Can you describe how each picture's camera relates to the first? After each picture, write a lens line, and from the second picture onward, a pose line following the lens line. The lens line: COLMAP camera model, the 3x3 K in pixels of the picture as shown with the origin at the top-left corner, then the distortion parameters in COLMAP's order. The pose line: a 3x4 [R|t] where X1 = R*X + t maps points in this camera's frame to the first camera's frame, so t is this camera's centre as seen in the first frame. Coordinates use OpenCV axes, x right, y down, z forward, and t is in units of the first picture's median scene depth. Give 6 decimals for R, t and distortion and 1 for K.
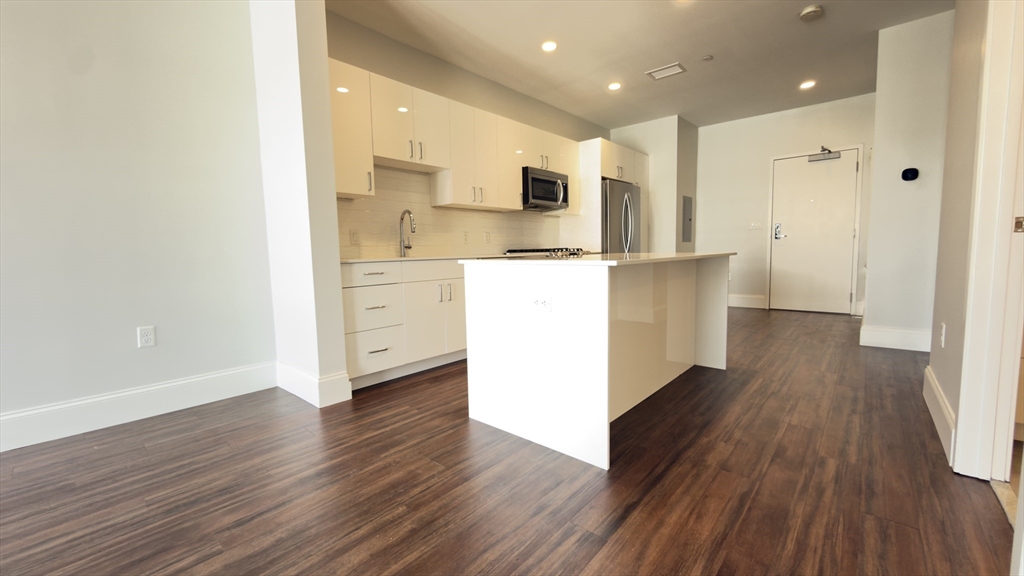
lens RADIAL K [[407.9, 0, 515.8], [0, 407.9, 289.3], [0, 0, 1]] dist [-0.000558, 0.000175]
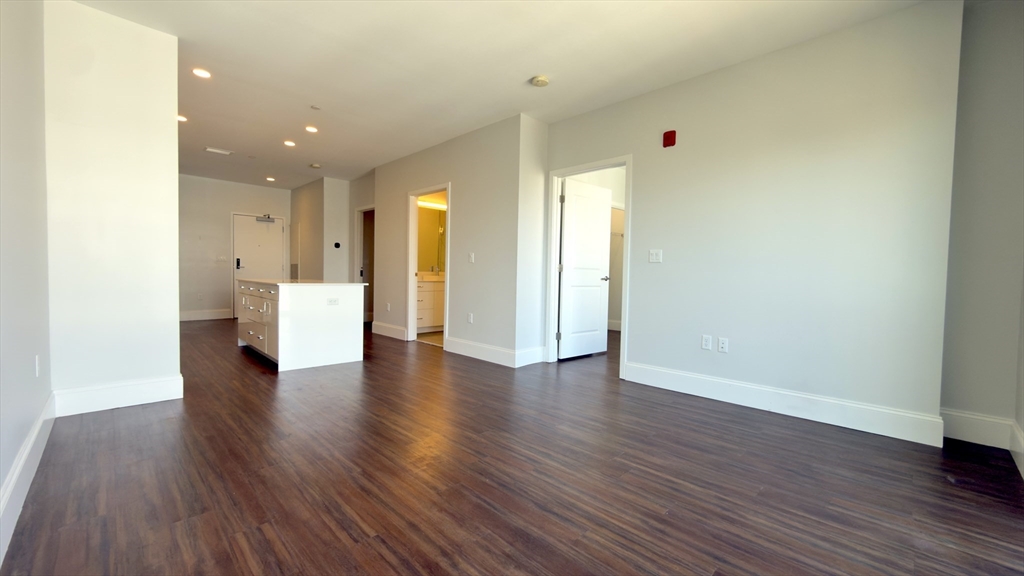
lens RADIAL K [[407.9, 0, 514.4], [0, 407.9, 287.3], [0, 0, 1]] dist [-0.000558, 0.000175]
pose [[0.074571, -0.008778, 0.997177, -1.611011], [0.071921, 0.997405, 0.003401, 0.013735], [-0.994619, 0.071464, 0.075009, -0.163108]]
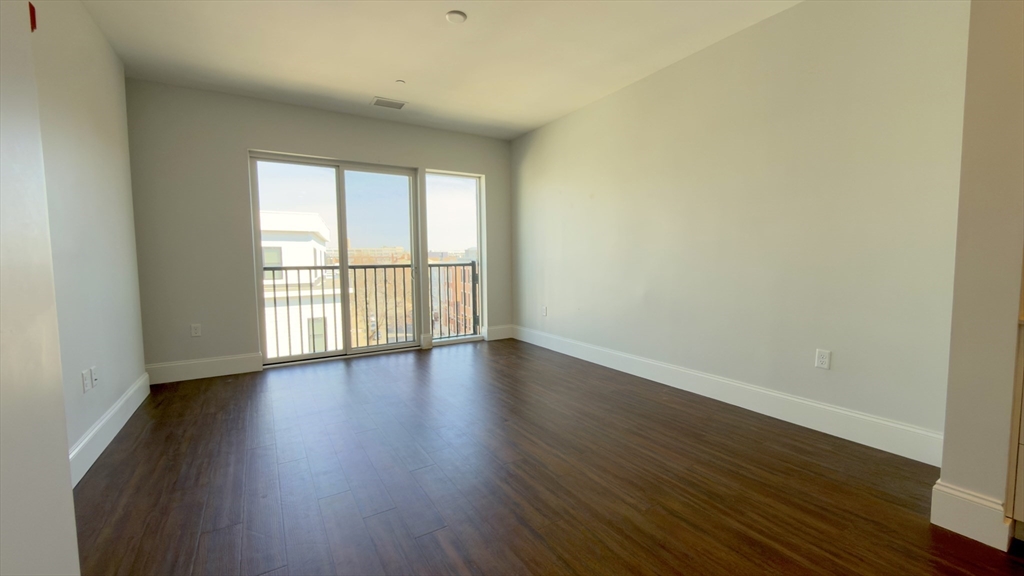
lens RADIAL K [[407.9, 0, 511.2], [0, 407.9, 286.0], [0, 0, 1]] dist [-0.000558, 0.000175]
pose [[-0.299650, 0.087106, -0.950064, 0.346995], [-0.071291, 0.990995, 0.113344, -0.132469], [0.951382, 0.101695, -0.290742, 0.453110]]
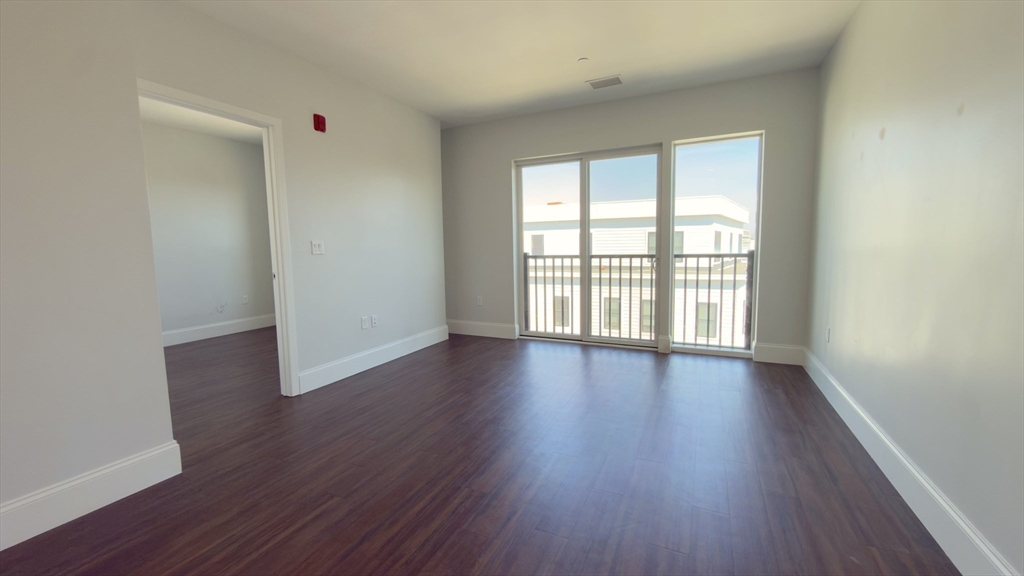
lens RADIAL K [[407.9, 0, 512.2], [0, 407.9, 284.9], [0, 0, 1]] dist [-0.000558, 0.000175]
pose [[-0.963561, 0.059295, -0.260833, -0.355176], [0.009888, 0.982350, 0.186790, -0.183034], [0.267305, 0.177405, -0.947141, 0.926802]]
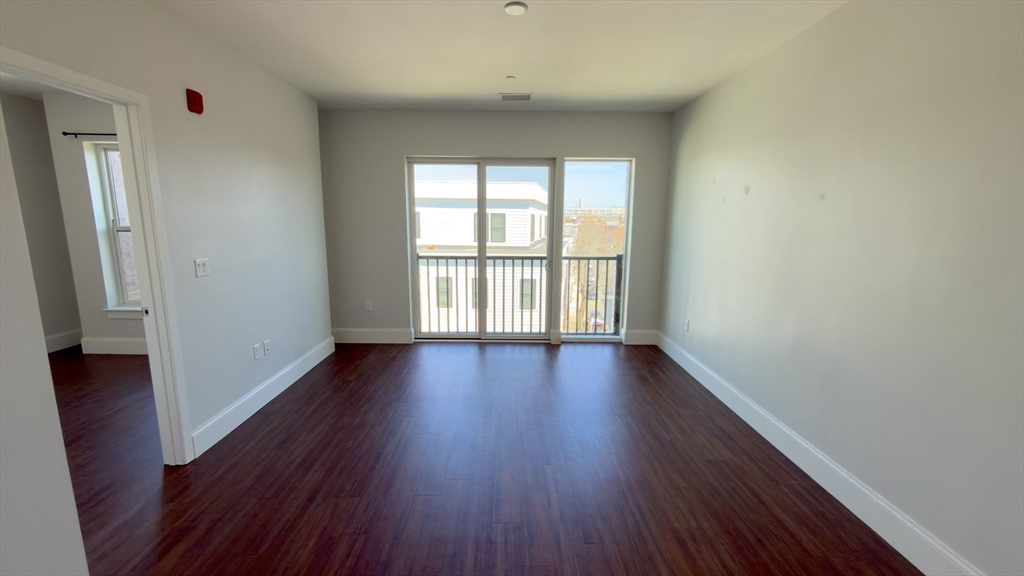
lens RADIAL K [[407.9, 0, 512.9], [0, 407.9, 284.7], [0, 0, 1]] dist [-0.000558, 0.000175]
pose [[-0.748668, 0.117954, -0.652367, 0.002005], [-0.056178, 0.969217, 0.239714, -0.311654], [0.660560, 0.216115, -0.718996, 0.730244]]
